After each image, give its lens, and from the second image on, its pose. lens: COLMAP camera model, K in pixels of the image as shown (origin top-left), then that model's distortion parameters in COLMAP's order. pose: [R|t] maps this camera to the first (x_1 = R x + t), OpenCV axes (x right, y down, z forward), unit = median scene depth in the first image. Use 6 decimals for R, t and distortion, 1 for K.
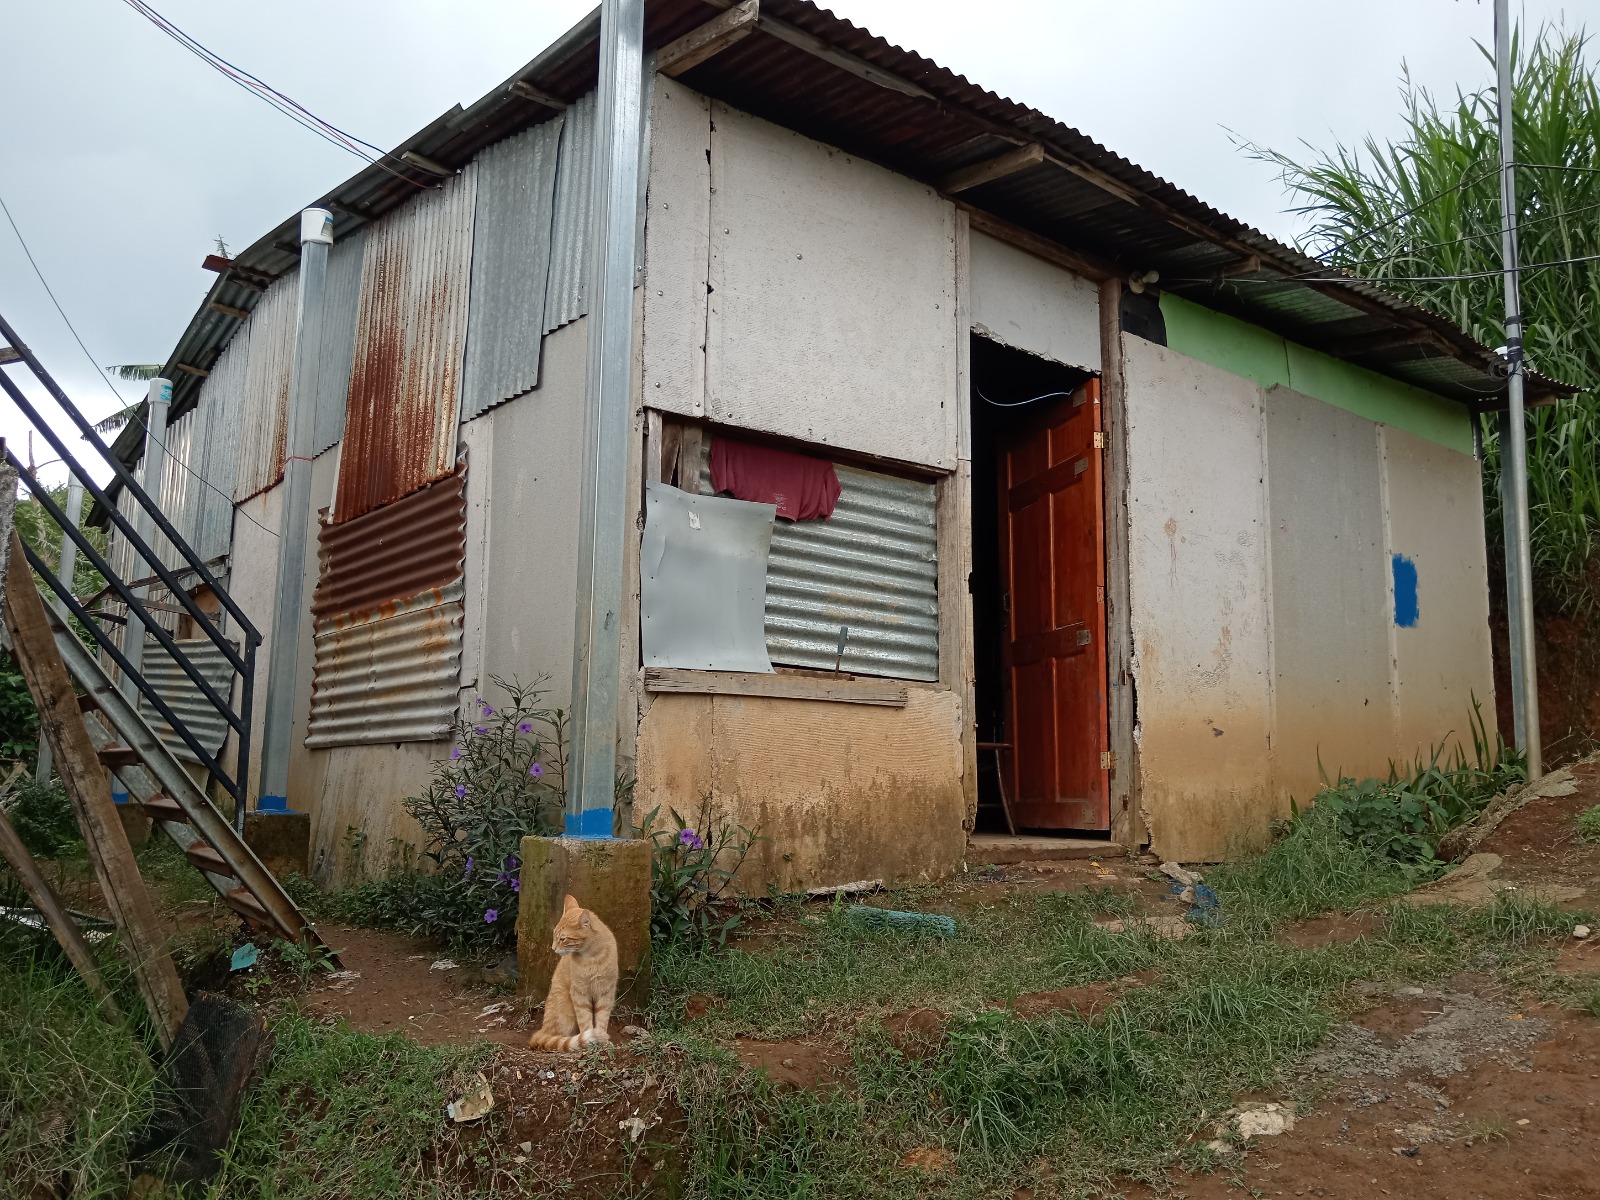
lens RADIAL K [[1248.1, 0, 798.9], [0, 1248.1, 597.4], [0, 0, 1]] dist [-0.008115, 0.003298]
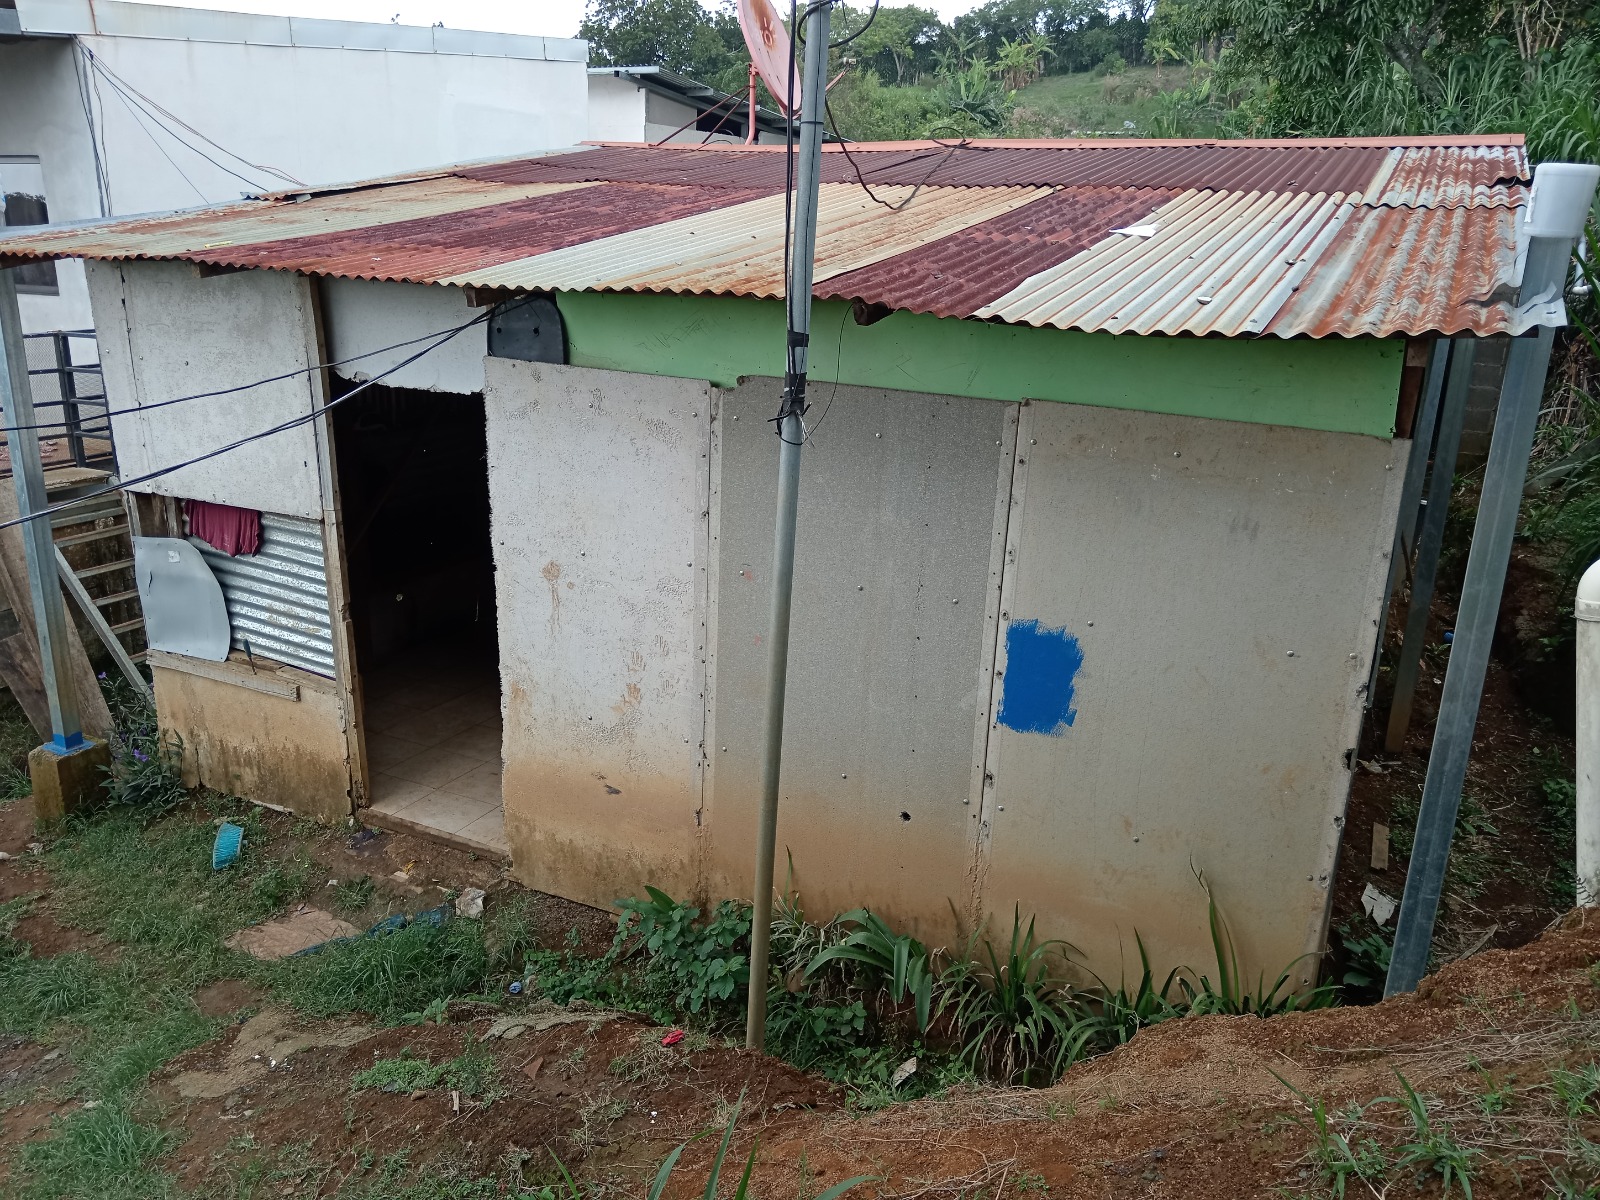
lens RADIAL K [[1248.1, 0, 801.5], [0, 1248.1, 605.1], [0, 0, 1]] dist [-0.008115, 0.003298]
pose [[0.436333, 0.253188, -0.863429, 1.216773], [0.112732, 0.936651, 0.331628, -0.327388], [0.892695, -0.242037, 0.380149, 0.841357]]
